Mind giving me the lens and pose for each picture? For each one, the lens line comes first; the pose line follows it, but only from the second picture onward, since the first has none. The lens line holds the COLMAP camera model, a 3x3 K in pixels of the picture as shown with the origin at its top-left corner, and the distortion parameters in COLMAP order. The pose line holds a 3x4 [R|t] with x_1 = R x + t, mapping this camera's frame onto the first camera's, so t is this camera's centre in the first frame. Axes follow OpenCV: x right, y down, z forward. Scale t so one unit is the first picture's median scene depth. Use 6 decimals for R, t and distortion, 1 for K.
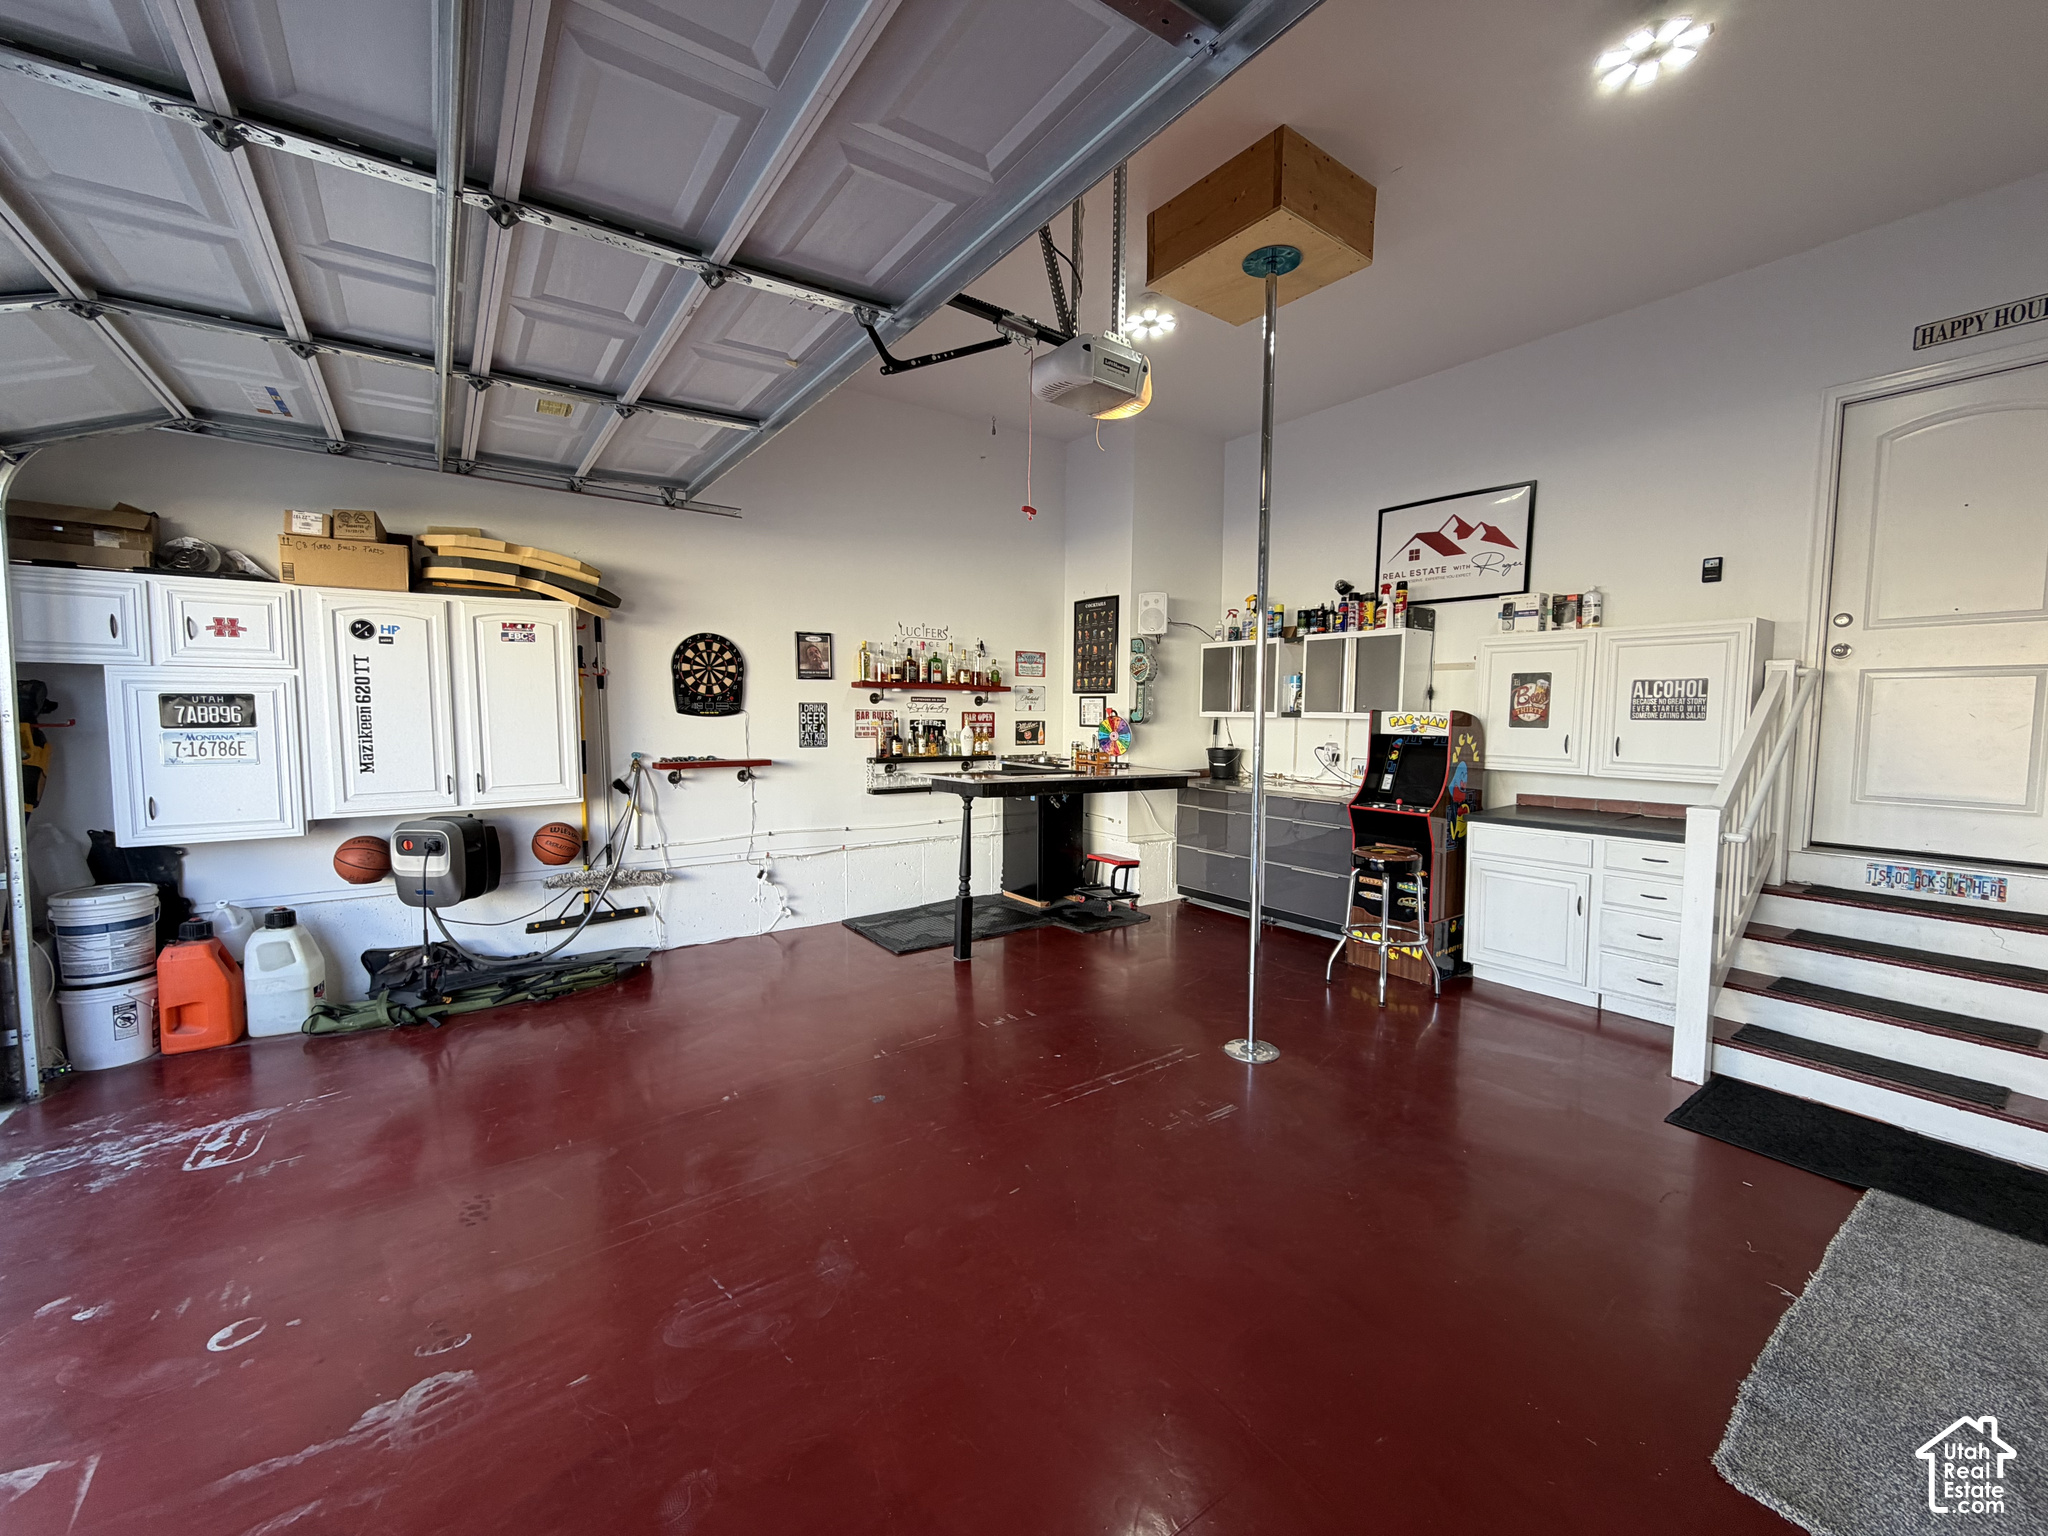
lens RADIAL K [[816.7, 0, 1017.4], [0, 816.7, 767.0], [0, 0, 1]] dist [-0.007554, 0.000551]
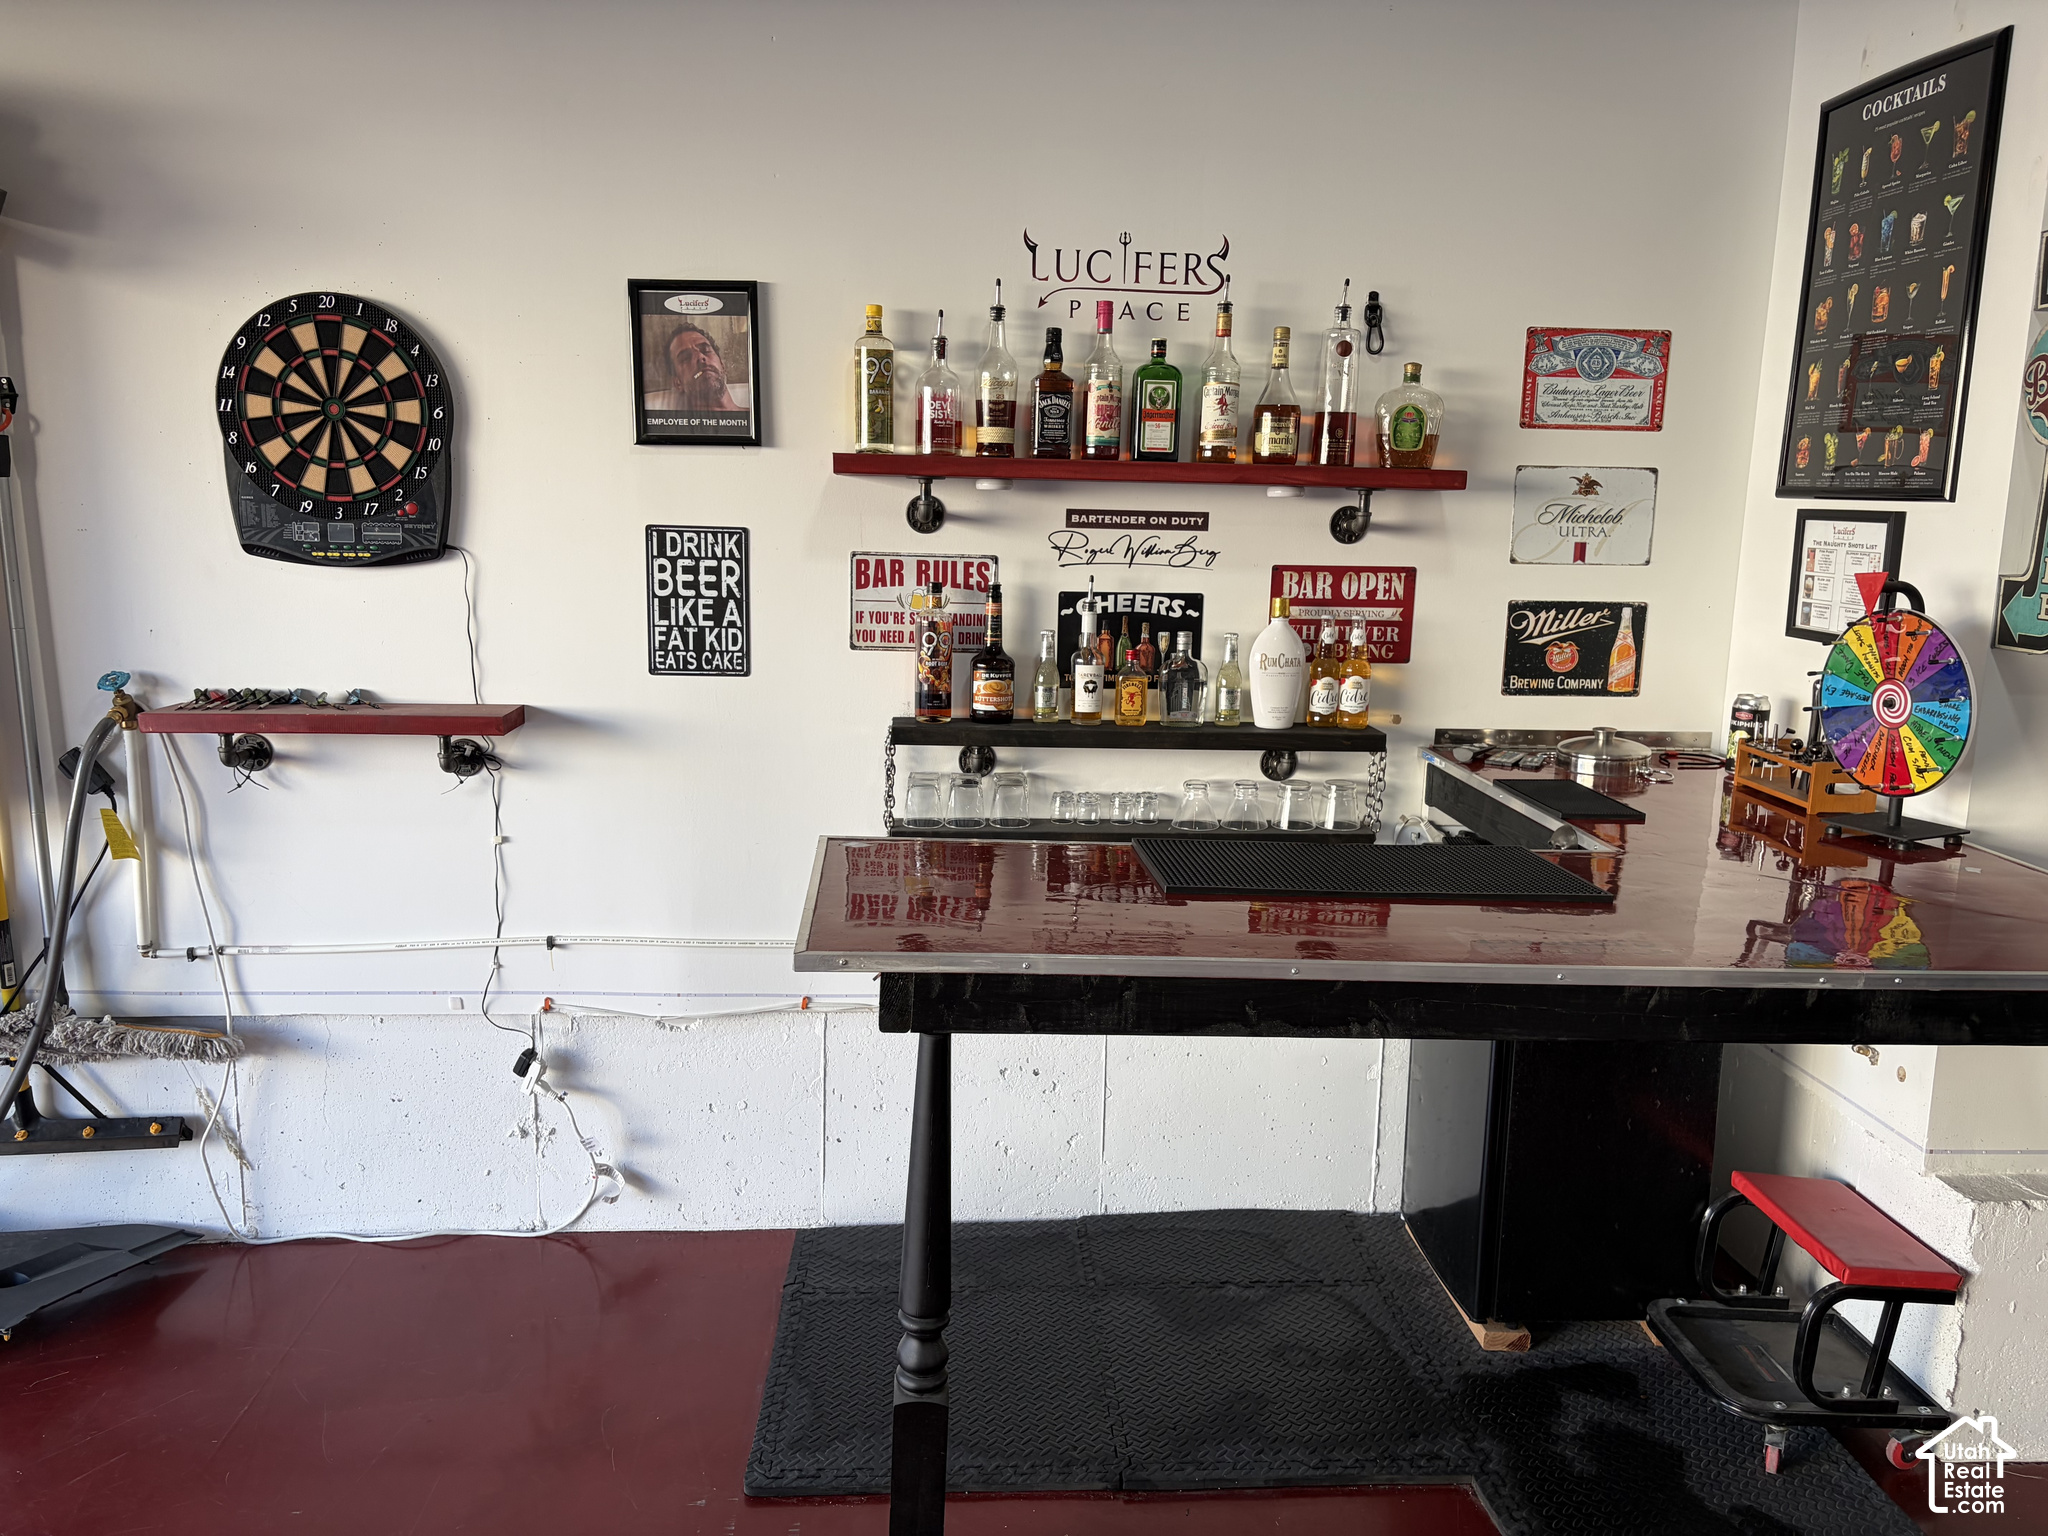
lens RADIAL K [[1545.4, 0, 1008.6], [0, 1545.4, 772.9], [0, 0, 1]] dist [0.047446, -0.055392]
pose [[0.848228, 0.104265, -0.519267, 0.164449], [-0.050734, 0.991918, 0.116296, -0.067163], [0.527196, -0.072301, 0.846662, 0.633650]]
